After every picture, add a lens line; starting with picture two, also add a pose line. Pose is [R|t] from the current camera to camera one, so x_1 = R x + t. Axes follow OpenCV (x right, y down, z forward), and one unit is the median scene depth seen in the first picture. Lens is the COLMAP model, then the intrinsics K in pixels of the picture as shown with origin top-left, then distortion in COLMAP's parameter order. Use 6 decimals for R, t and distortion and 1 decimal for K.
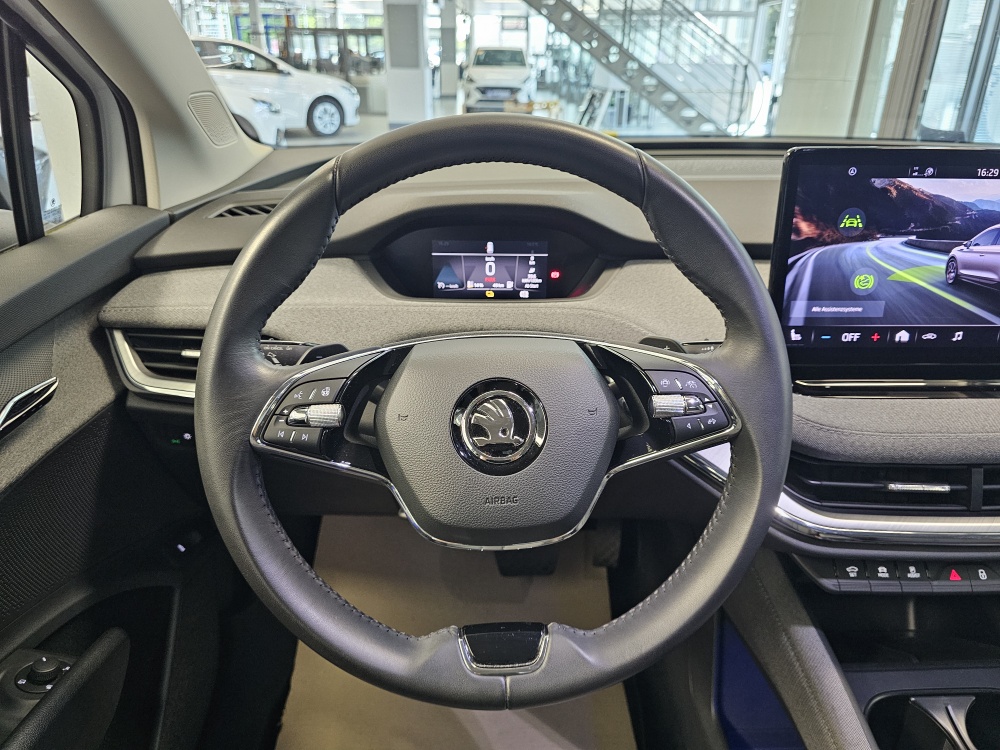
lens RADIAL K [[682.4, 0, 501.7], [0, 682.4, 369.6], [0, 0, 1]] dist [0.053940, -0.063184]
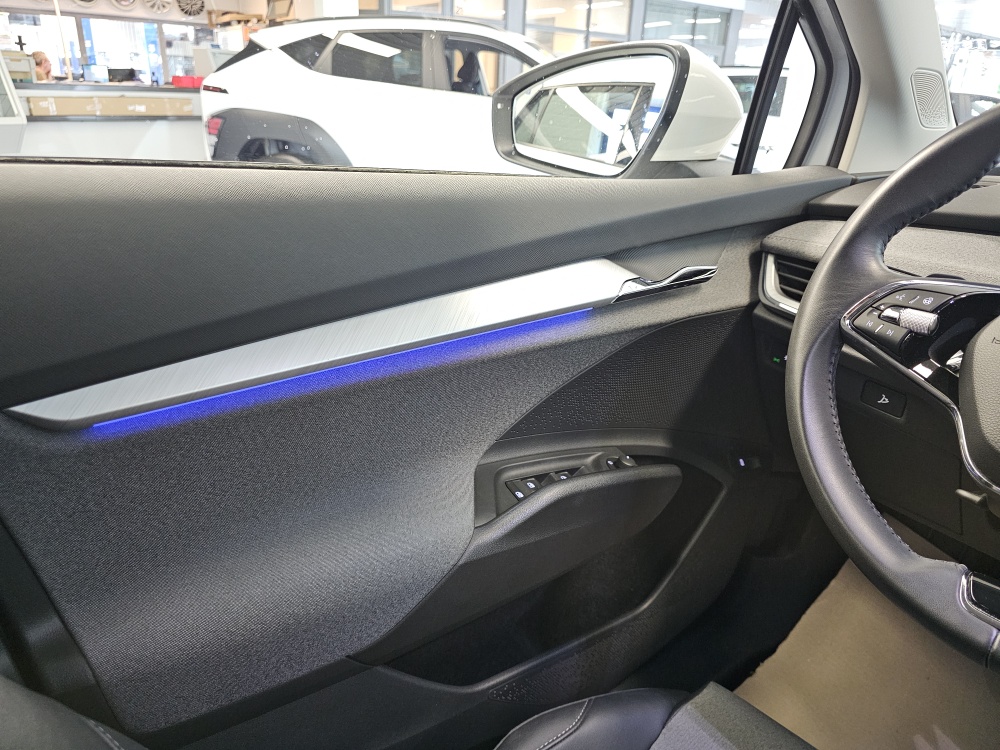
lens RADIAL K [[682.4, 0, 501.7], [0, 682.4, 369.6], [0, 0, 1]] dist [0.053940, -0.063184]
pose [[0.599697, 0.314801, -0.735706, 0.110590], [-0.362149, 0.926601, 0.101285, 0.174053], [0.713591, 0.205695, 0.669685, -0.108449]]
